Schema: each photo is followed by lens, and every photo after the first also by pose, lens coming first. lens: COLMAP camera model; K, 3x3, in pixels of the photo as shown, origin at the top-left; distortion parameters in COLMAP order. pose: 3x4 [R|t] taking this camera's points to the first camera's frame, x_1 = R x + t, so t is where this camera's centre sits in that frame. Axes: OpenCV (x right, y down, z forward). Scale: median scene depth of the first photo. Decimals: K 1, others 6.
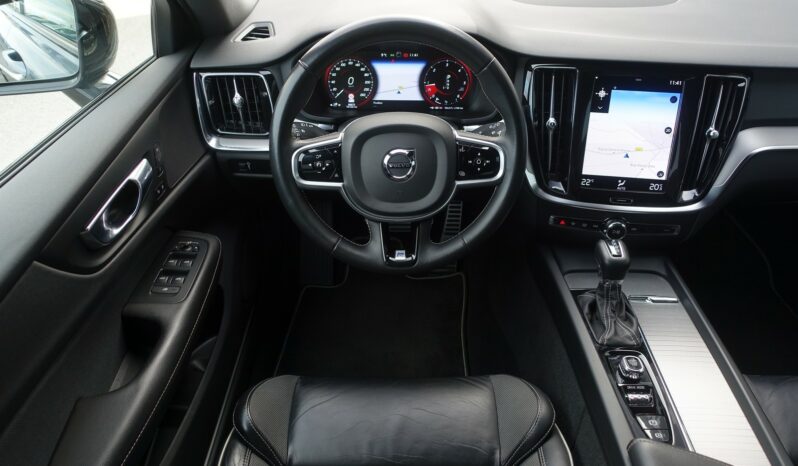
lens RADIAL K [[542.7, 0, 399.0], [0, 542.7, 233.0], [0, 0, 1]] dist [-0.009990, 0.000418]
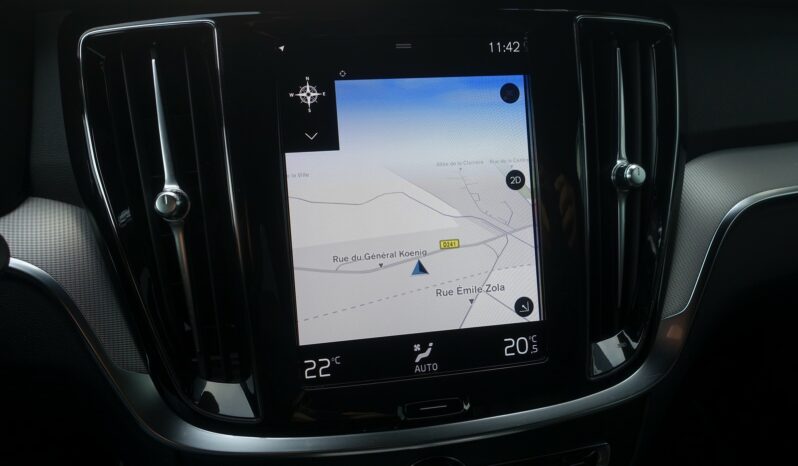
lens RADIAL K [[611.6, 0, 399.0], [0, 611.6, 233.0], [0, 0, 1]] dist [0.008231, -0.000630]
pose [[0.948465, -0.122519, 0.292238, 0.304276], [0.192307, 0.955537, -0.223535, -0.082895], [-0.251857, 0.268215, 0.929854, 0.655401]]
